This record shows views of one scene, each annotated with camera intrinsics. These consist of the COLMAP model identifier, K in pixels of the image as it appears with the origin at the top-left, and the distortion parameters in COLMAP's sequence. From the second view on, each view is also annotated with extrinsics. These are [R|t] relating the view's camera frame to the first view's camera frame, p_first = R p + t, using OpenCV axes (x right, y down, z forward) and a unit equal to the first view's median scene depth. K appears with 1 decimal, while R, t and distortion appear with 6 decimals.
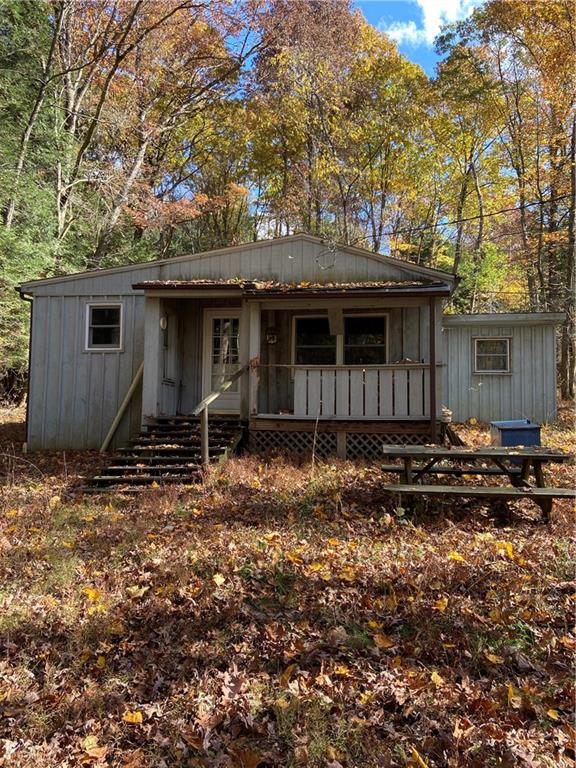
lens RADIAL K [[577.7, 0, 289.8], [0, 577.7, 356.8], [0, 0, 1]] dist [0.092776, -0.121655]
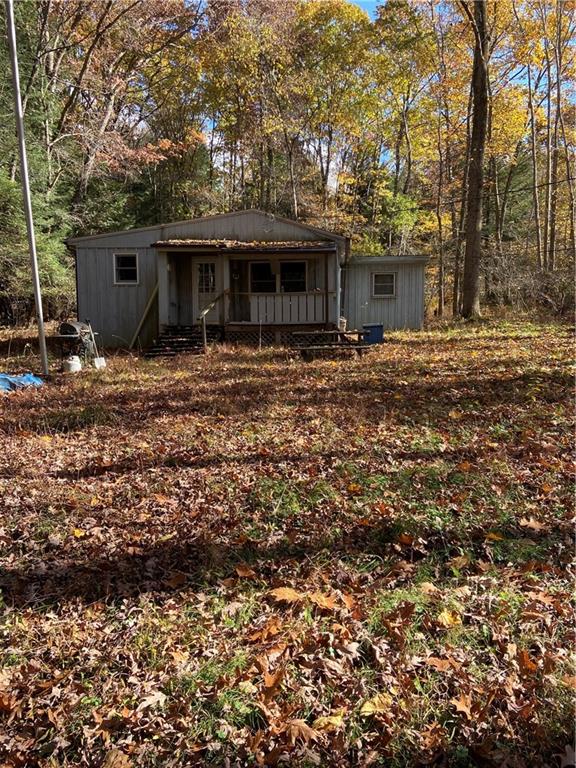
lens RADIAL K [[577.7, 0, 289.8], [0, 577.7, 356.8], [0, 0, 1]] dist [0.092776, -0.121655]
pose [[0.997142, -0.018387, 0.073281, -0.004294], [0.008969, 0.991883, 0.126834, -0.013306], [-0.075018, -0.125814, 0.989213, -0.653044]]
